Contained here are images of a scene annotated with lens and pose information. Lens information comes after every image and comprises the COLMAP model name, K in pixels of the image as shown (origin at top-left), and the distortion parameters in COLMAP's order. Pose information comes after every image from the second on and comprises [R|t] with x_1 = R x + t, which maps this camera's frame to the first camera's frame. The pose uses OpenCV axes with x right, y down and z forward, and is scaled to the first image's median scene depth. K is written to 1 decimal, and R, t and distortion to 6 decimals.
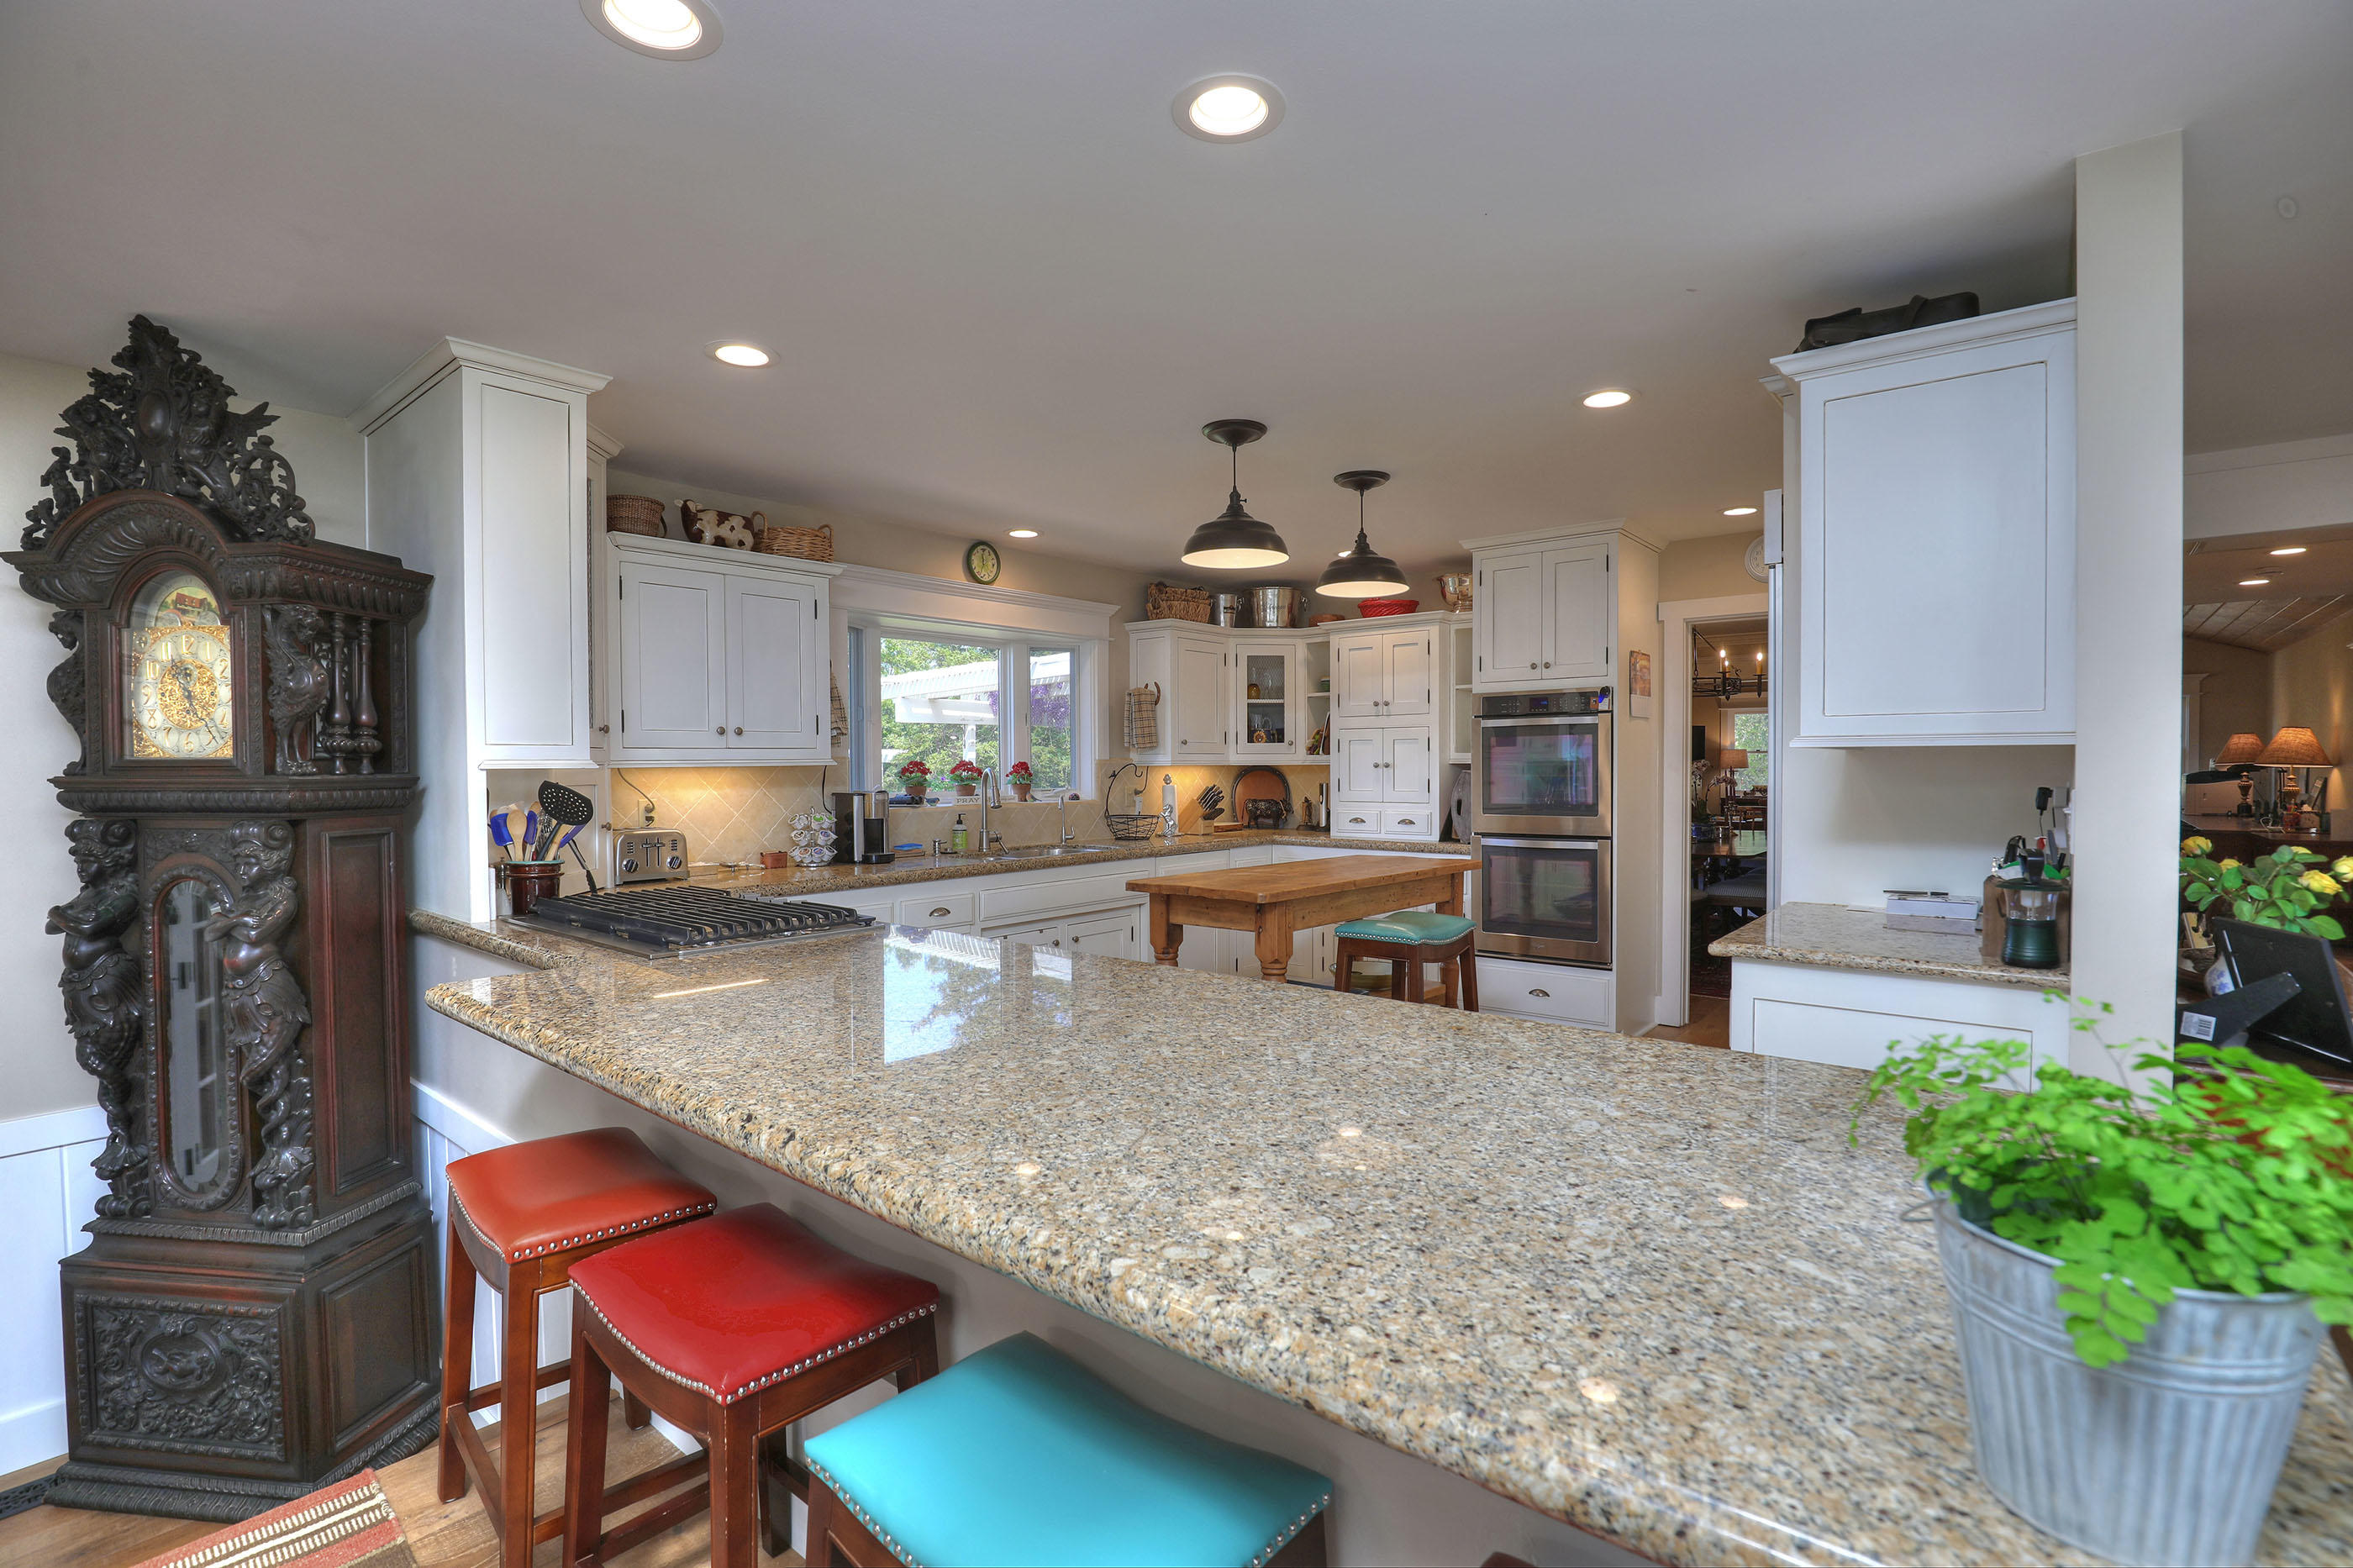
lens RADIAL K [[1085.8, 0, 1172.0], [0, 1085.8, 788.8], [0, 0, 1]] dist [-0.040566, 0.008531]
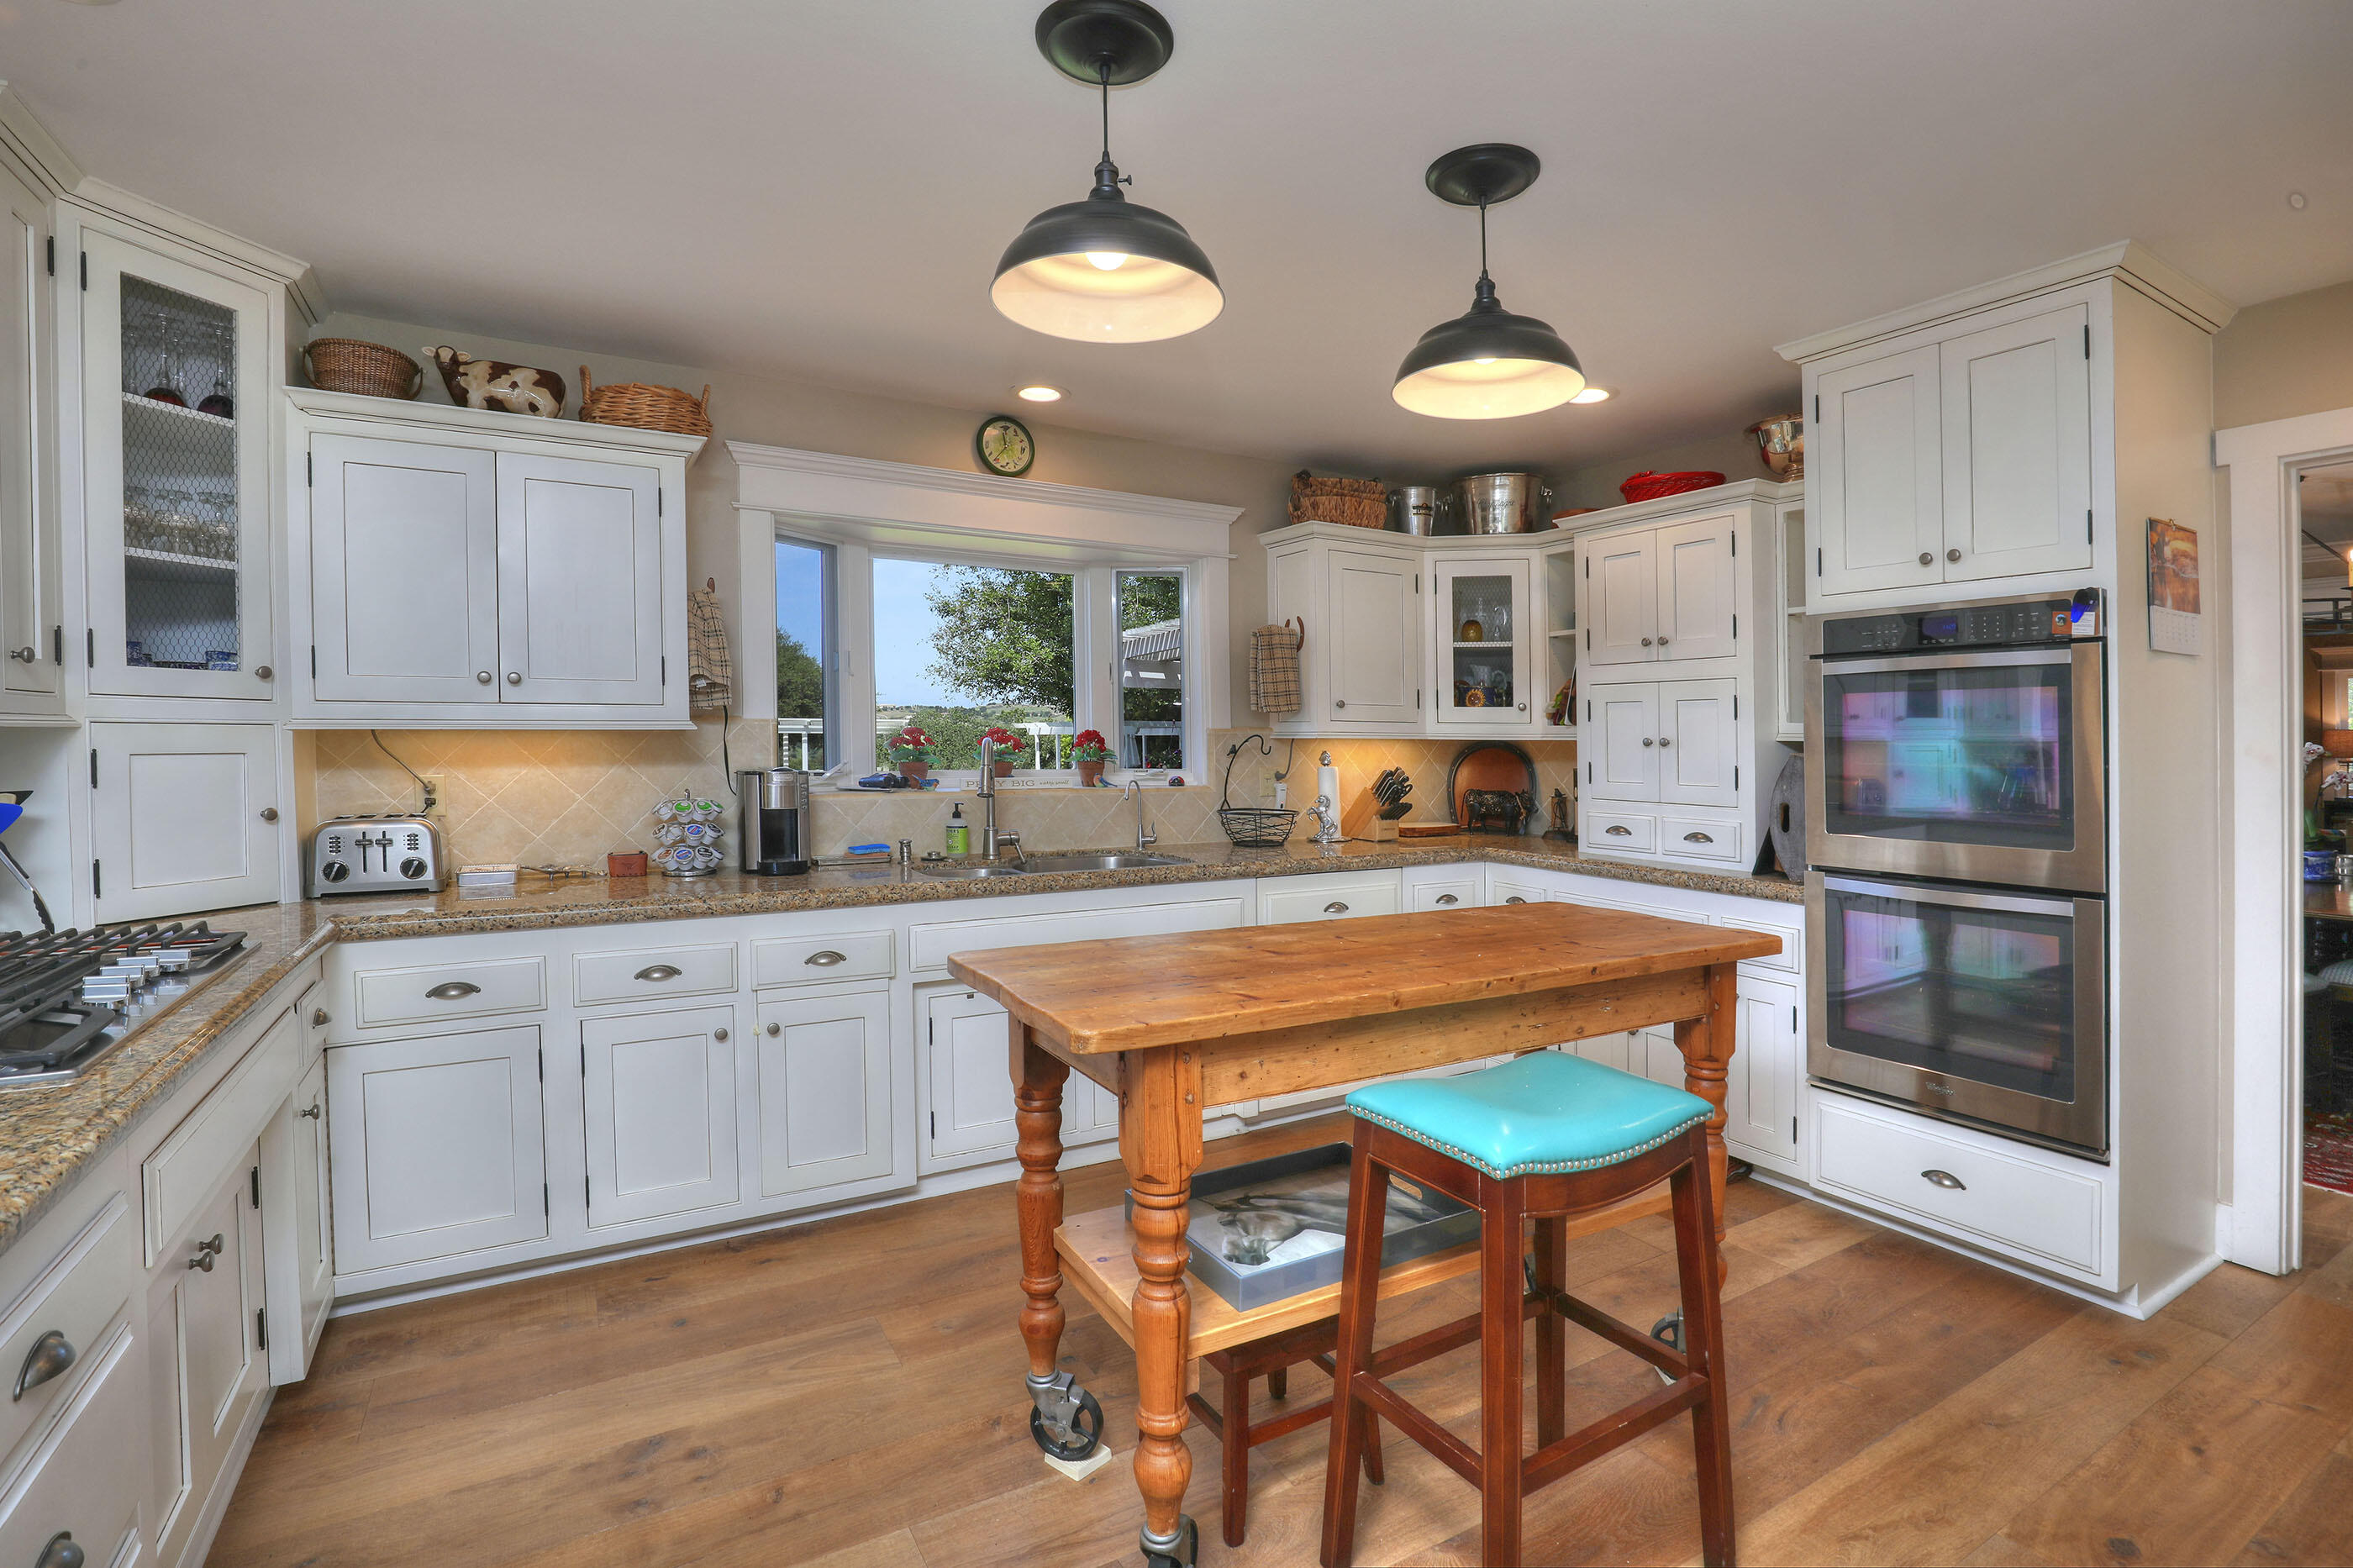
lens RADIAL K [[1085.8, 0, 1164.6], [0, 1085.8, 714.8], [0, 0, 1]] dist [-0.040566, 0.008531]
pose [[0.937919, 0.006258, -0.346799, 0.144795], [-0.020491, 0.999091, -0.037390, -0.009032], [0.346249, 0.042175, 0.937194, 0.335529]]
